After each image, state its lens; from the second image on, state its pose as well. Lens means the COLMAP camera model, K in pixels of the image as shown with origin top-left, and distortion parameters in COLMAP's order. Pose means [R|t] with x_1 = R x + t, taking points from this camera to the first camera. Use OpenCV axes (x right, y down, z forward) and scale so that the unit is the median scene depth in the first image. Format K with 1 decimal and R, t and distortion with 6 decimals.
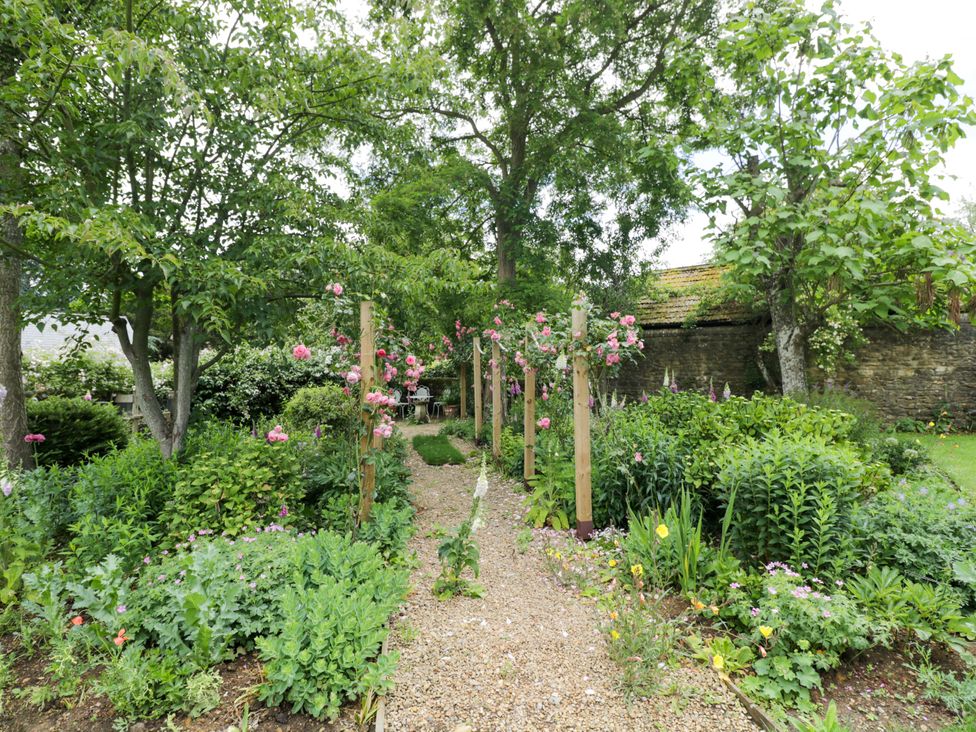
lens RADIAL K [[522.7, 0, 488.3], [0, 522.7, 362.0], [0, 0, 1]] dist [-0.006798, -0.001382]
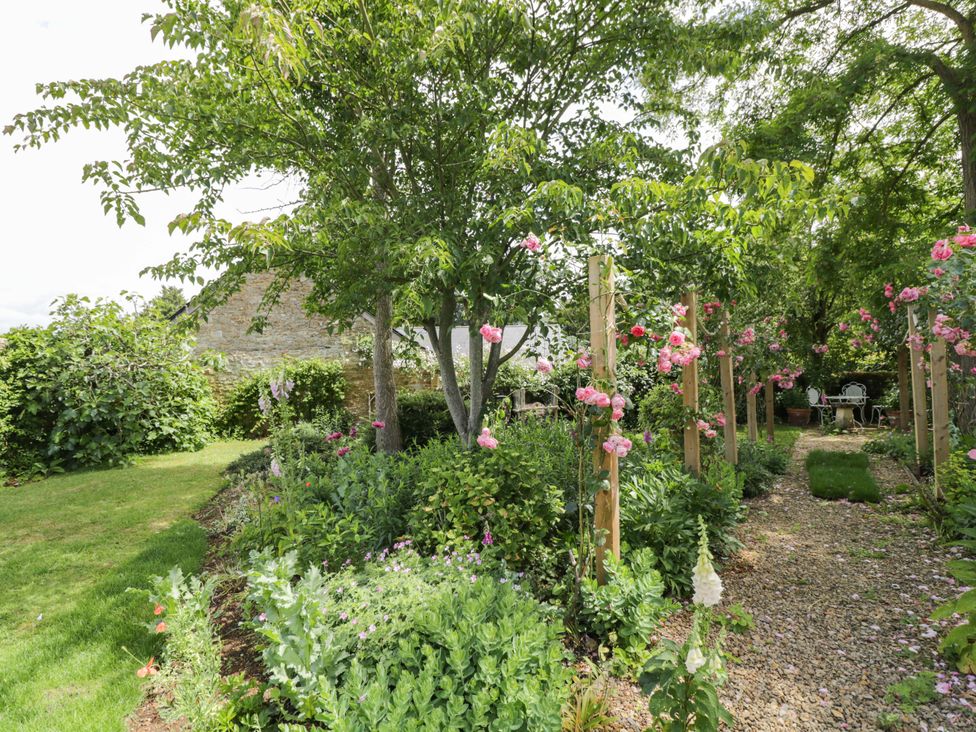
lens RADIAL K [[505.0, 0, 489.3], [0, 505.0, 370.5], [0, 0, 1]] dist [-0.014254, -0.005540]
pose [[0.680209, -0.014658, -0.732872, 0.062419], [0.028938, 0.999558, 0.006866, 0.010194], [0.732447, -0.025878, 0.680332, 0.179376]]
